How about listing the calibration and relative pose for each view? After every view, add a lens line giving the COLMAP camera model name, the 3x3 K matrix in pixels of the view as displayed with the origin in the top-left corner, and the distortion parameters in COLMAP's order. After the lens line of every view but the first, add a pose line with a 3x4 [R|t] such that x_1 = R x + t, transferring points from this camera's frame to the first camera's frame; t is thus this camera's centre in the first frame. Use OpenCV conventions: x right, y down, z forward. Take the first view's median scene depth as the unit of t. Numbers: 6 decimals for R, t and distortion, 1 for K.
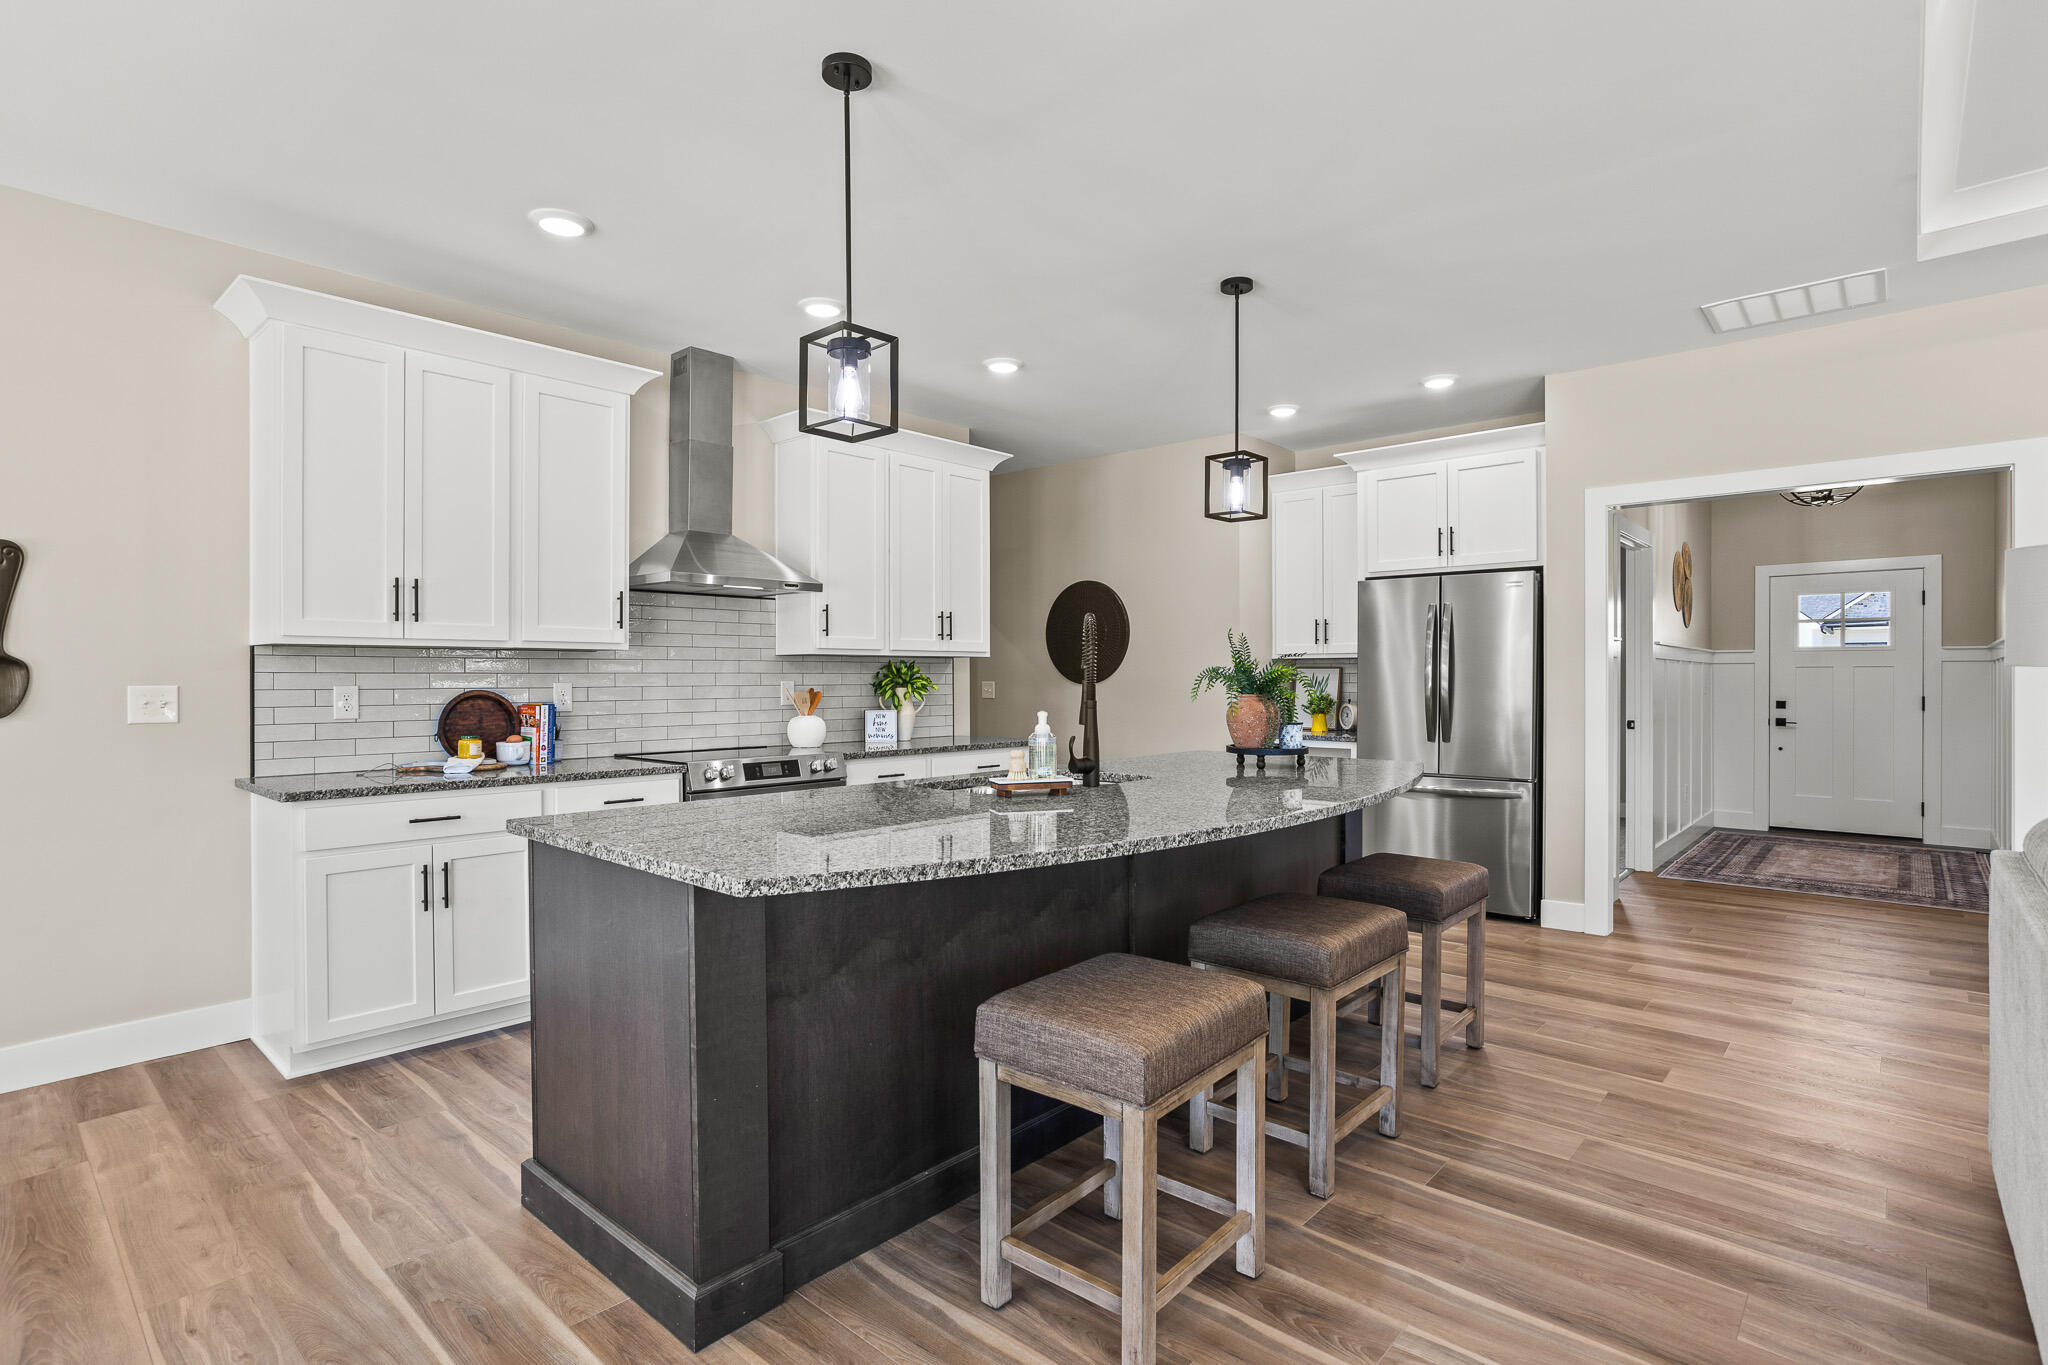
lens RADIAL K [[984.4, 0, 1025.8], [0, 984.4, 675.6], [0, 0, 1]] dist [-0.044989, 0.020311]
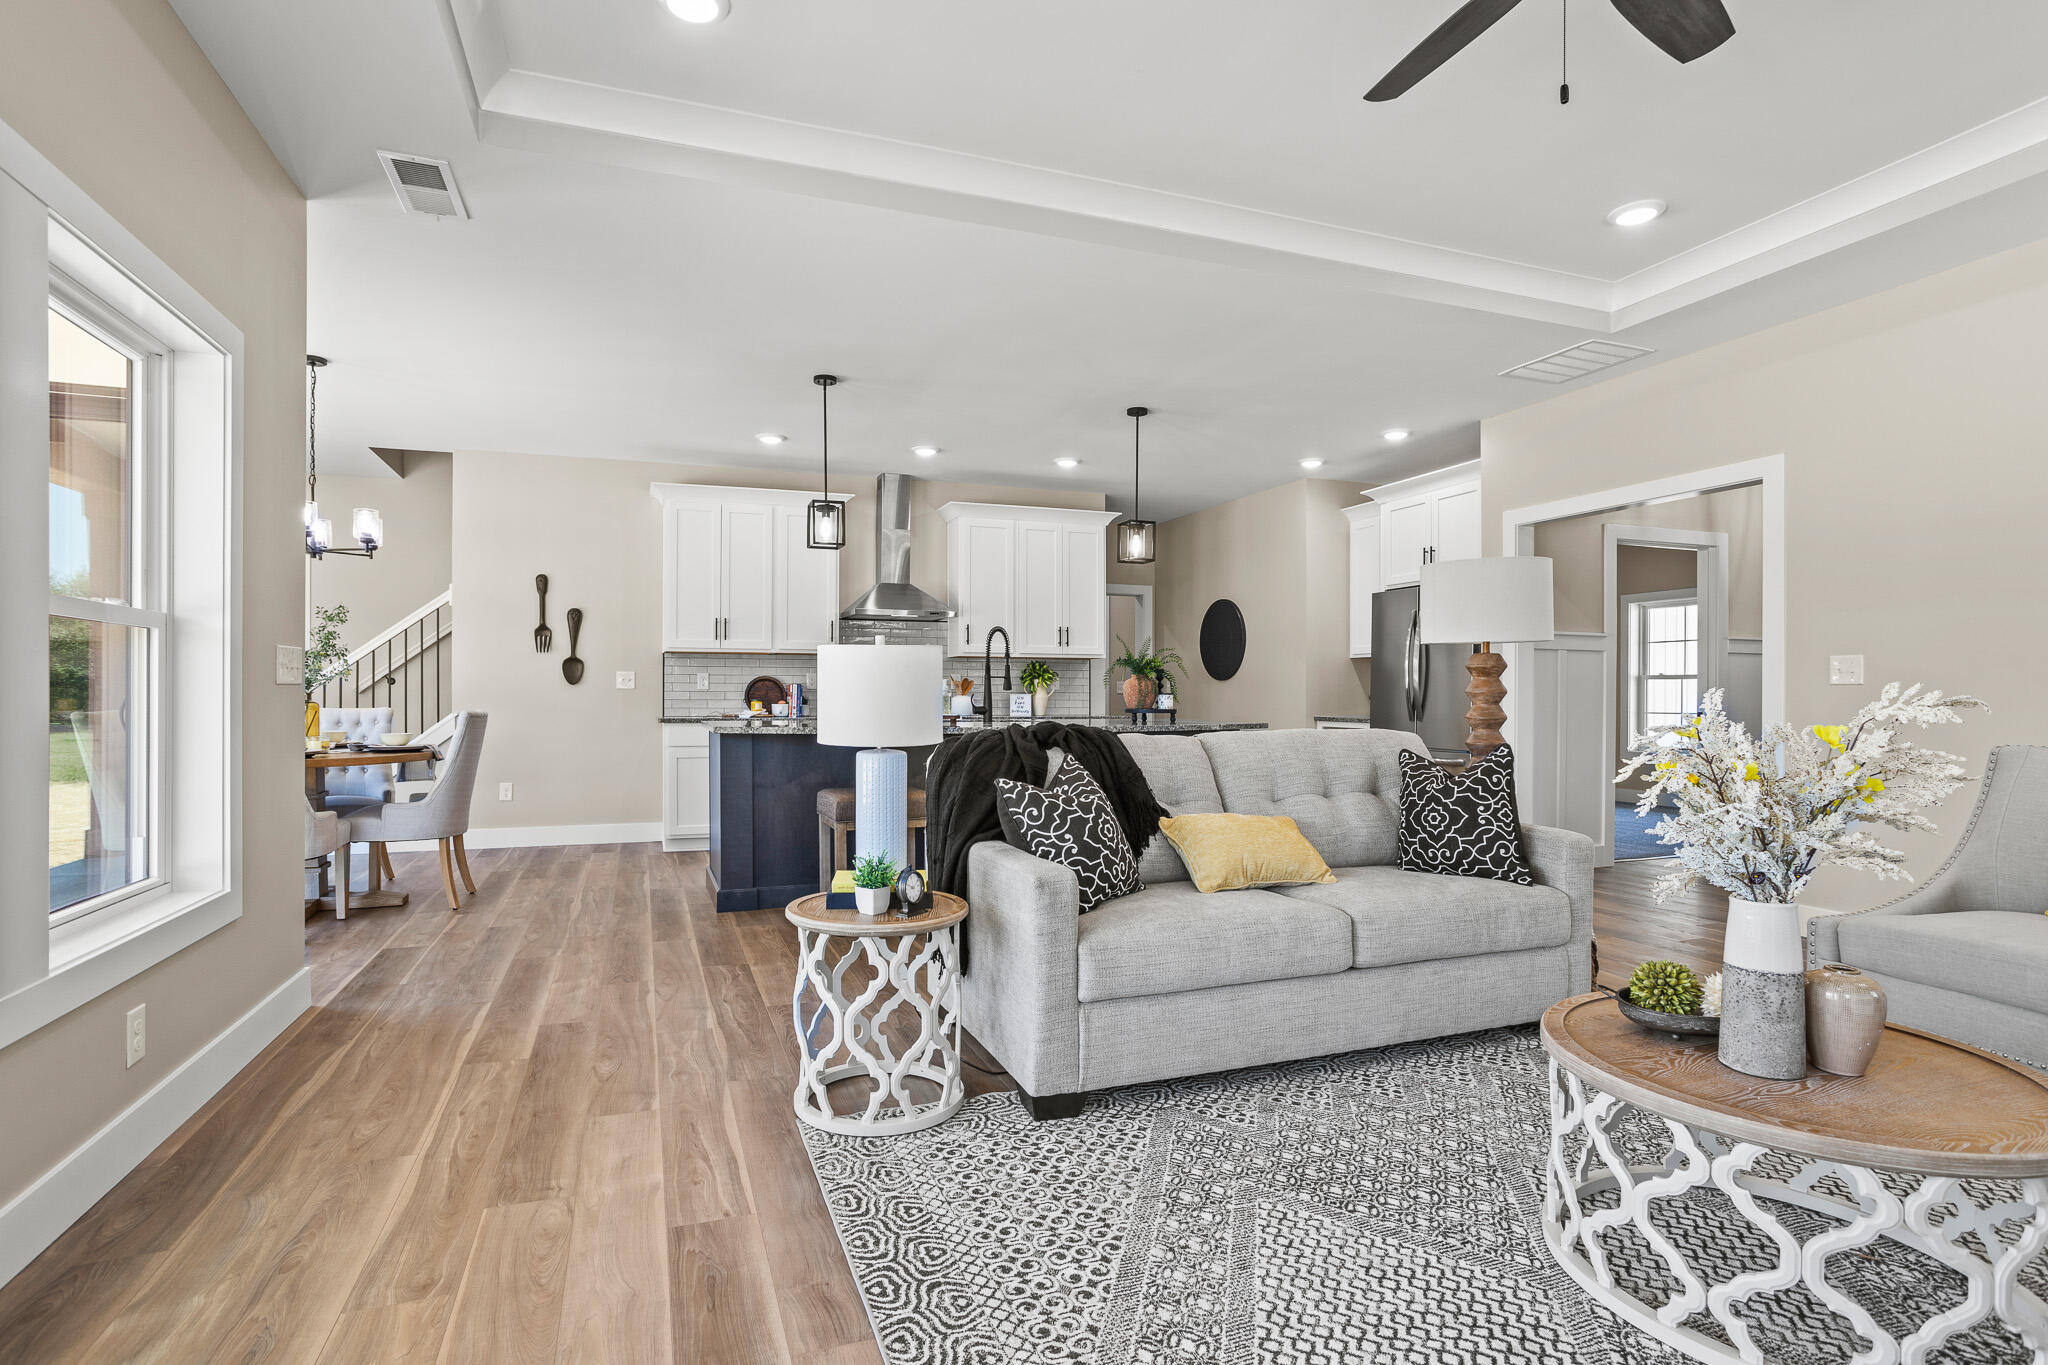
lens RADIAL K [[997.2, 0, 1010.1], [0, 997.2, 676.3], [0, 0, 1]] dist [-0.048667, 0.034370]
pose [[0.885139, -0.004373, -0.465305, 0.700121], [-0.003389, 0.999869, -0.015844, 0.041758], [0.465314, 0.015601, 0.885008, -0.443943]]
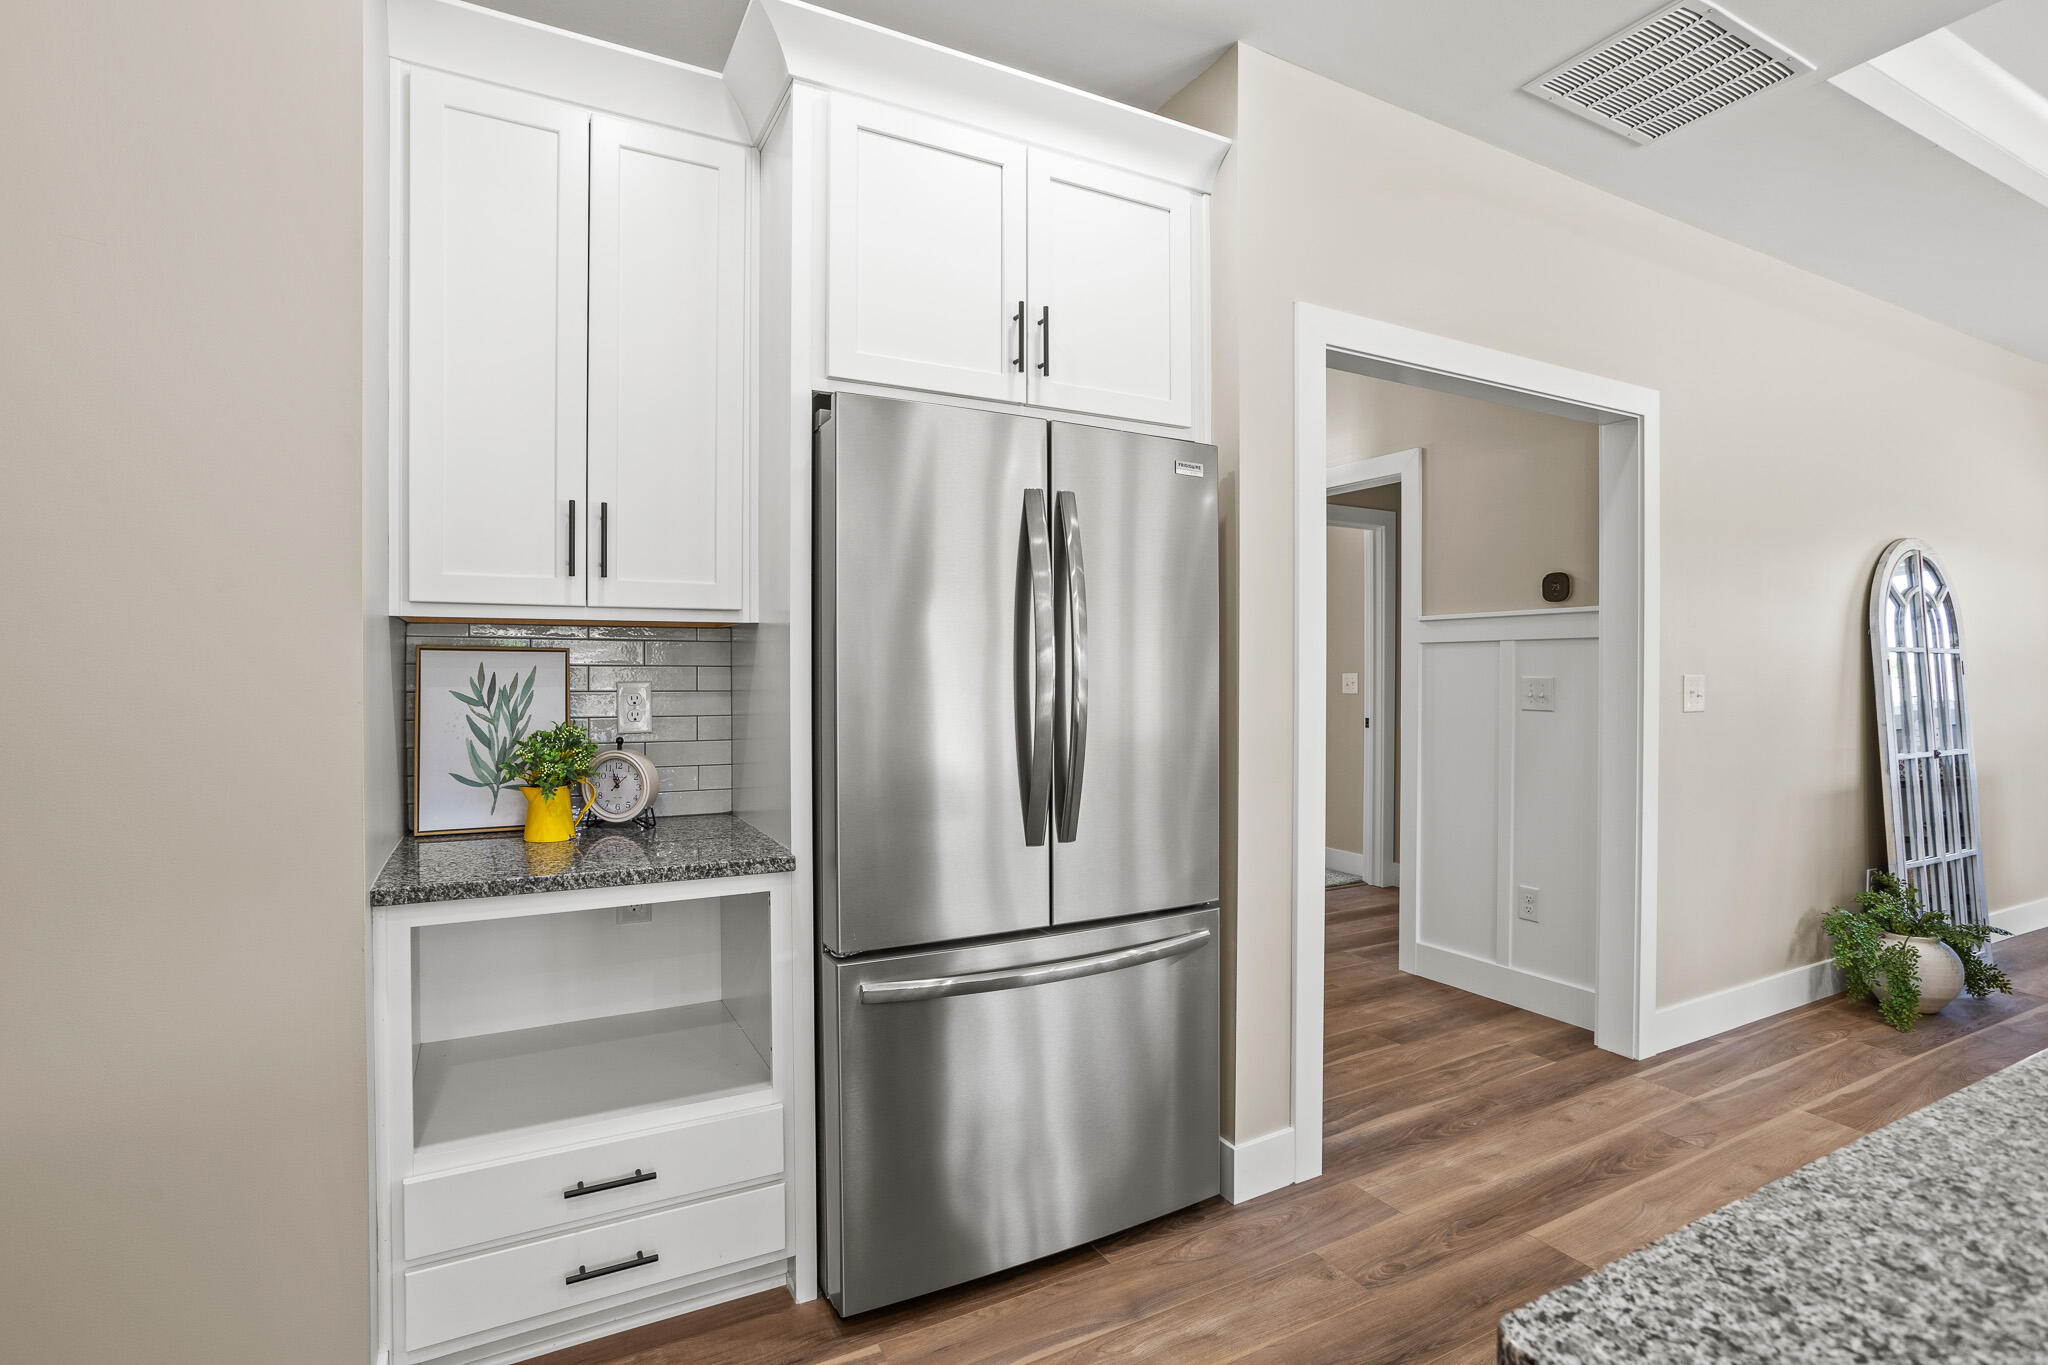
lens RADIAL K [[997.2, 0, 1010.1], [0, 997.2, 676.3], [0, 0, 1]] dist [-0.048667, 0.034370]
pose [[0.347566, -0.006498, 0.937633, 0.054528], [-0.002538, 0.999966, 0.007871, -0.002971], [-0.937652, -0.005115, 0.347537, 1.117786]]
